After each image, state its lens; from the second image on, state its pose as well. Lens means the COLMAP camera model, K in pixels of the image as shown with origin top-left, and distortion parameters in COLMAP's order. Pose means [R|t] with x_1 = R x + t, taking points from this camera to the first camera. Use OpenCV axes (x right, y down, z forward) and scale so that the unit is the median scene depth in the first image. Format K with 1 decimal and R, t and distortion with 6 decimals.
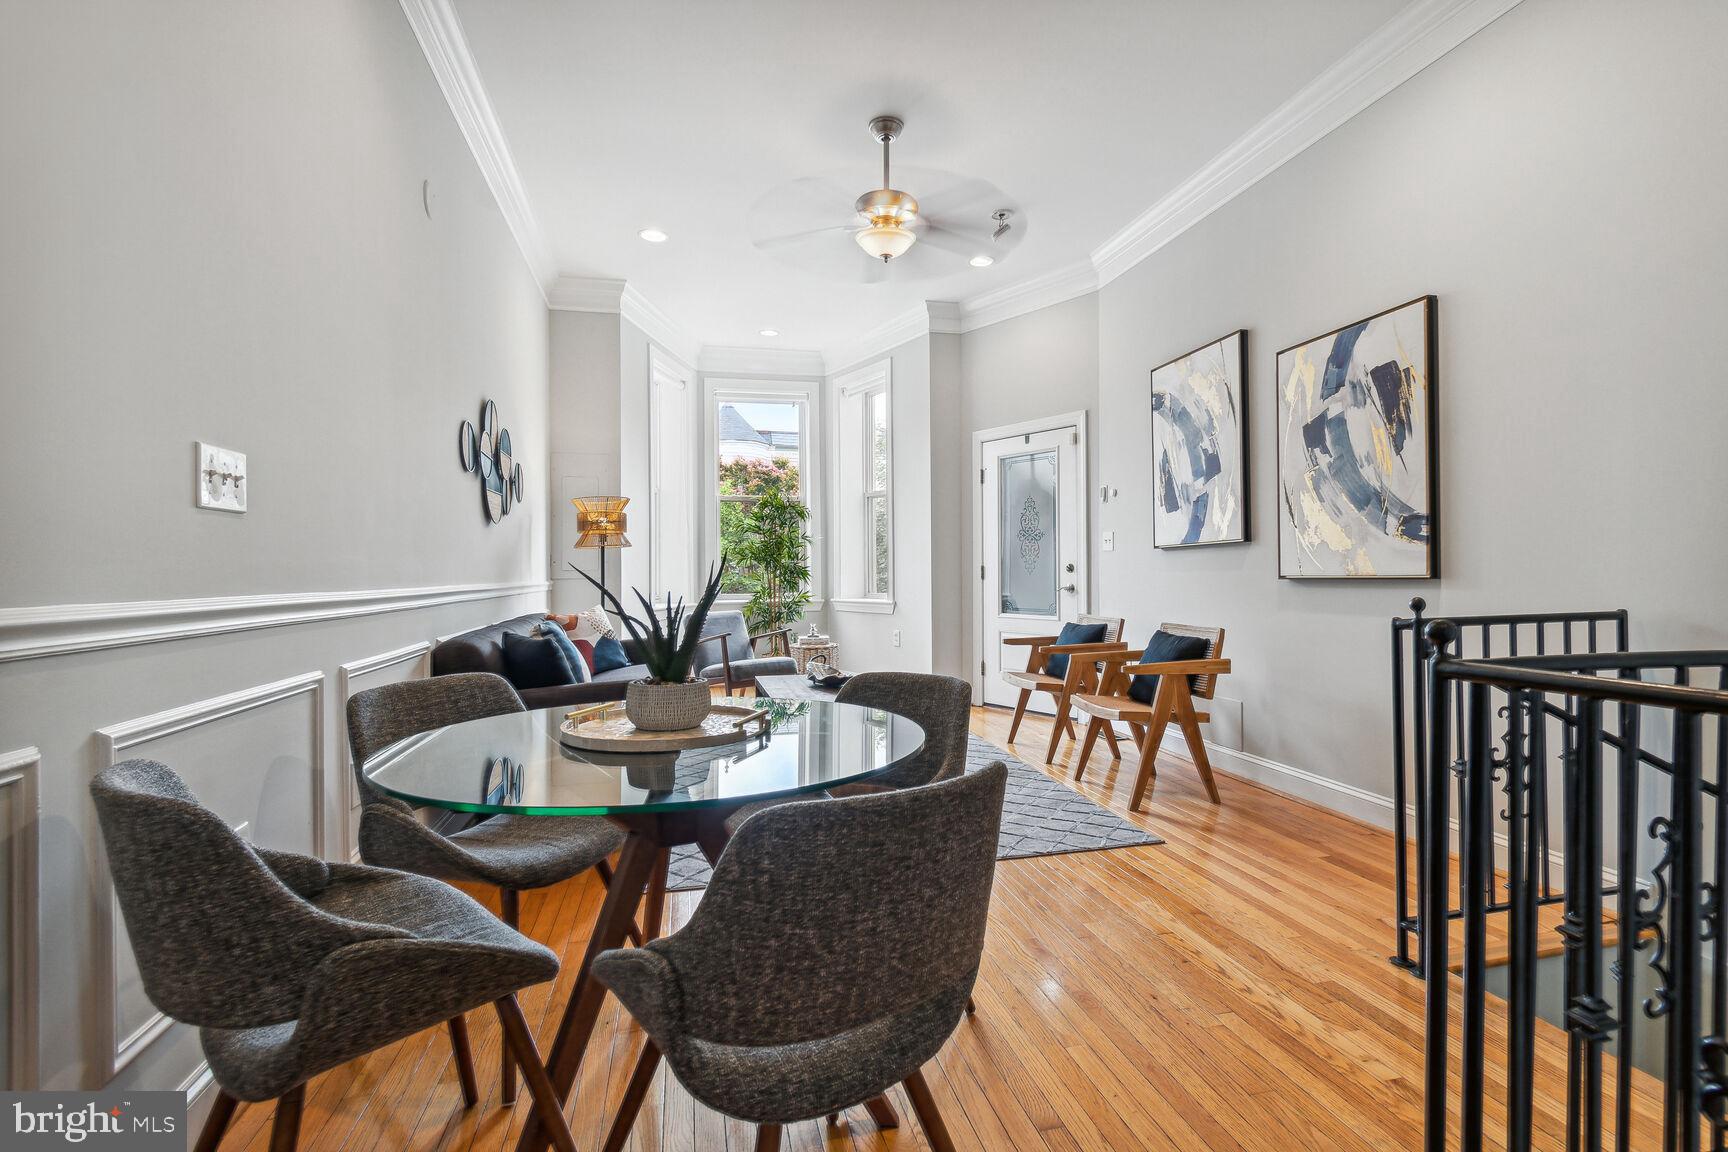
lens RADIAL K [[787.7, 0, 882.1], [0, 787.7, 584.5], [0, 0, 1]] dist [0.001023, 0.000144]
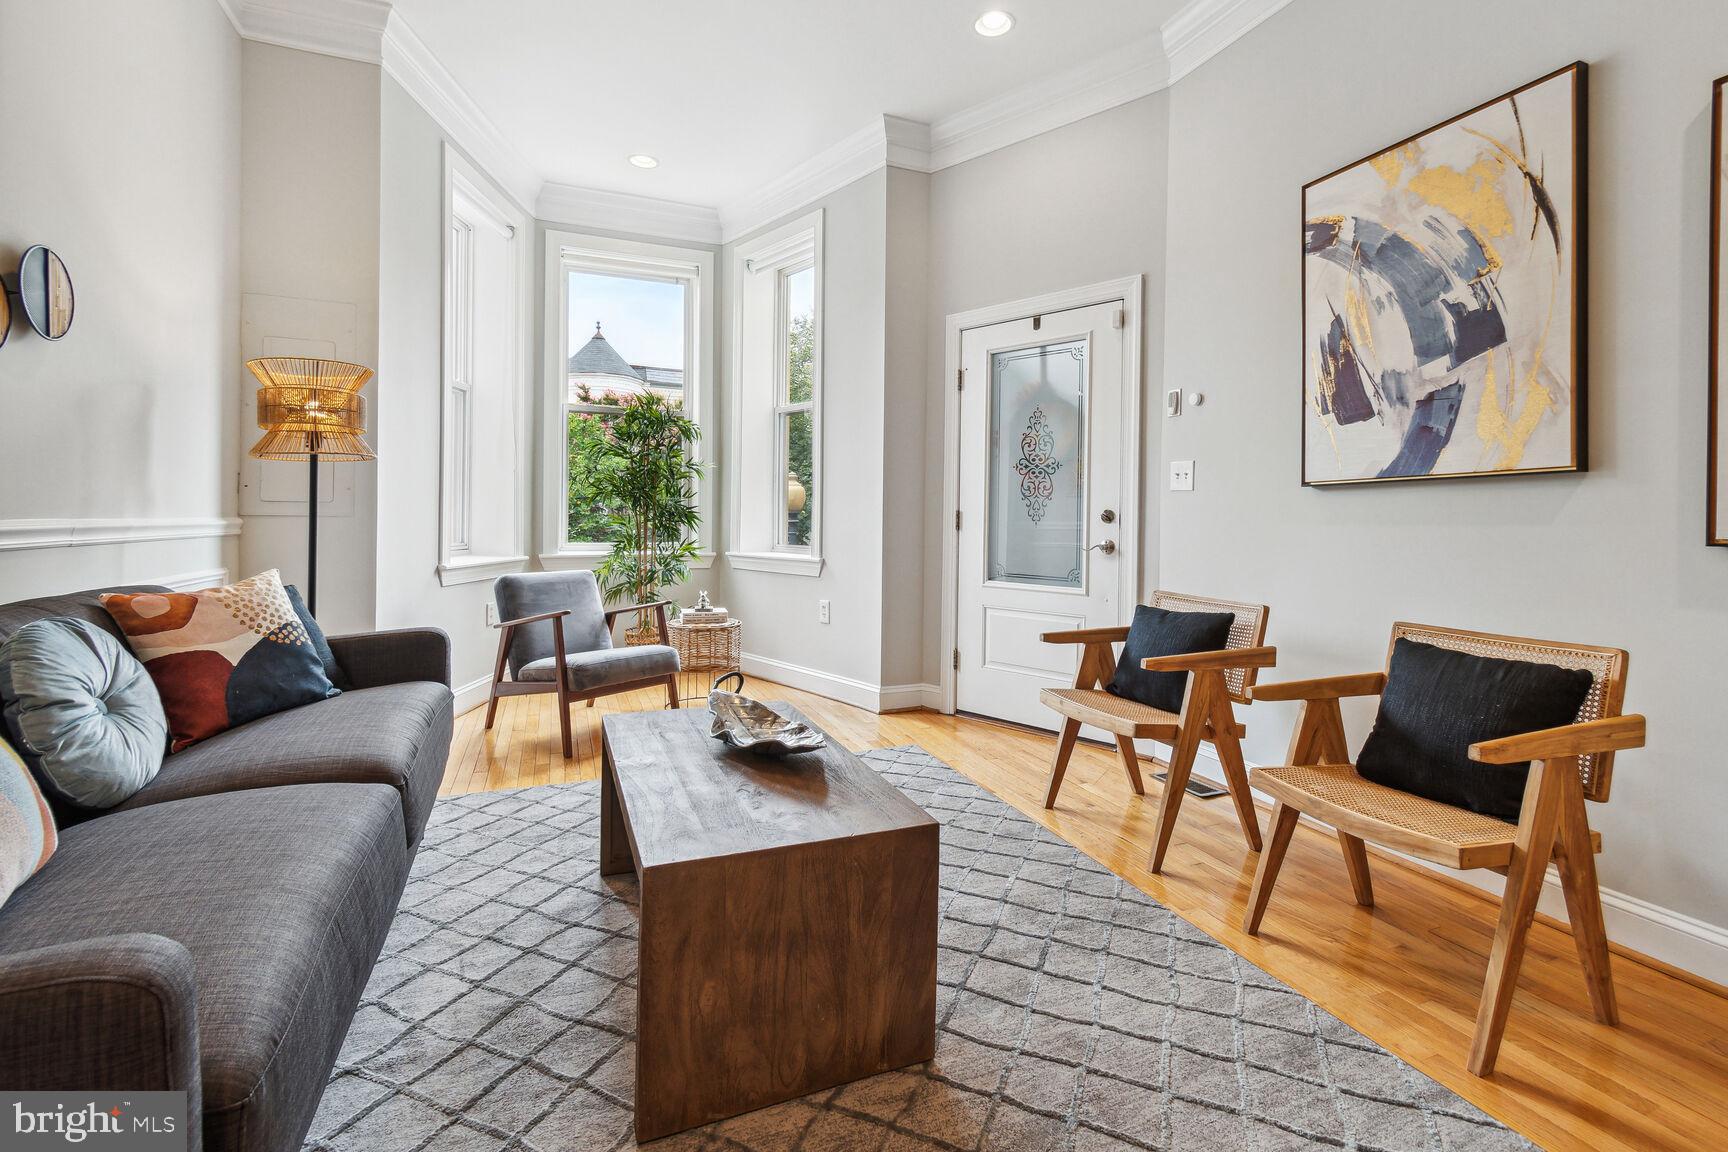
lens RADIAL K [[748.9, 0, 860.2], [0, 748.9, 539.0], [0, 0, 1]] dist [0.001001, 0.000150]
pose [[0.989716, 0.018365, 0.141860, -0.058117], [-0.019829, 0.999764, 0.008915, -0.003683], [-0.141662, -0.011636, 0.989847, 0.435730]]
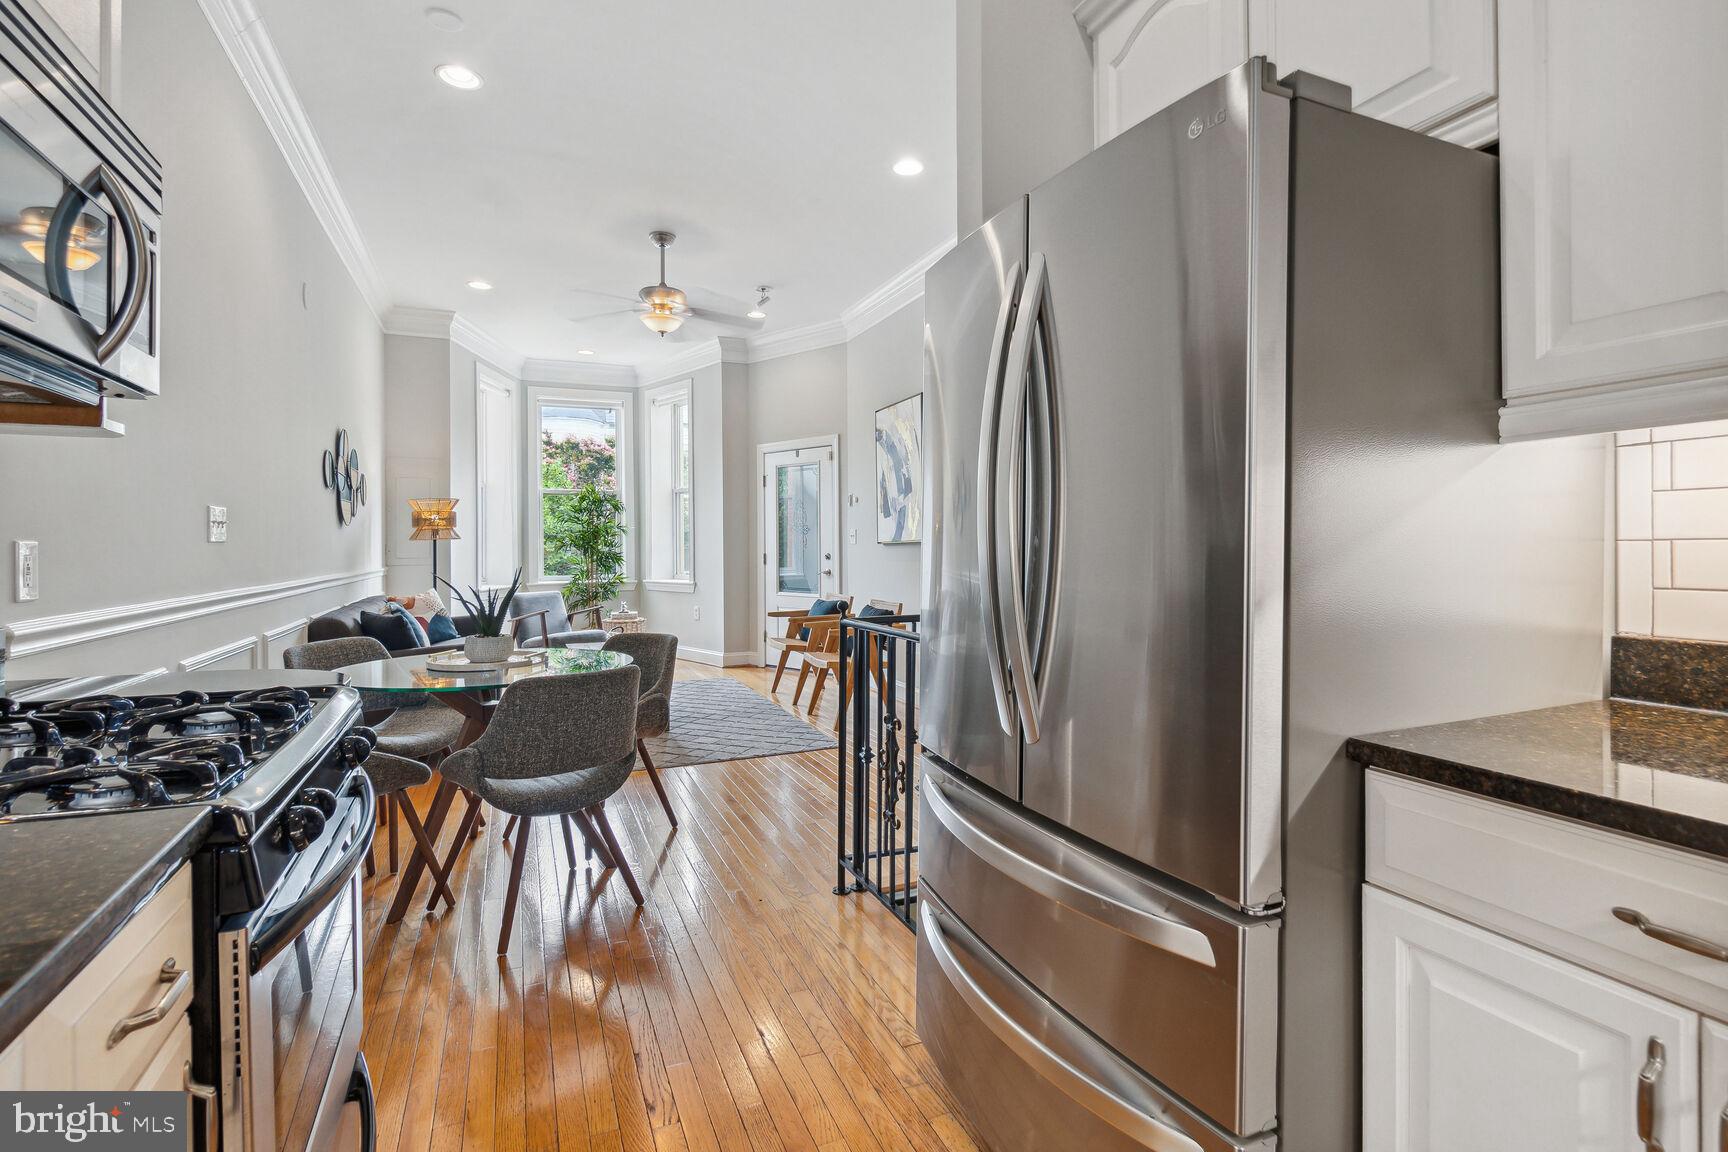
lens RADIAL K [[790.4, 0, 863.2], [0, 790.4, 560.7], [0, 0, 1]] dist [0.000402, -0.000184]
pose [[0.985649, 0.000148, 0.168807, 0.084021], [-0.000321, 0.999999, 0.001002, -0.016554], [-0.168806, -0.001042, 0.985649, -0.292056]]
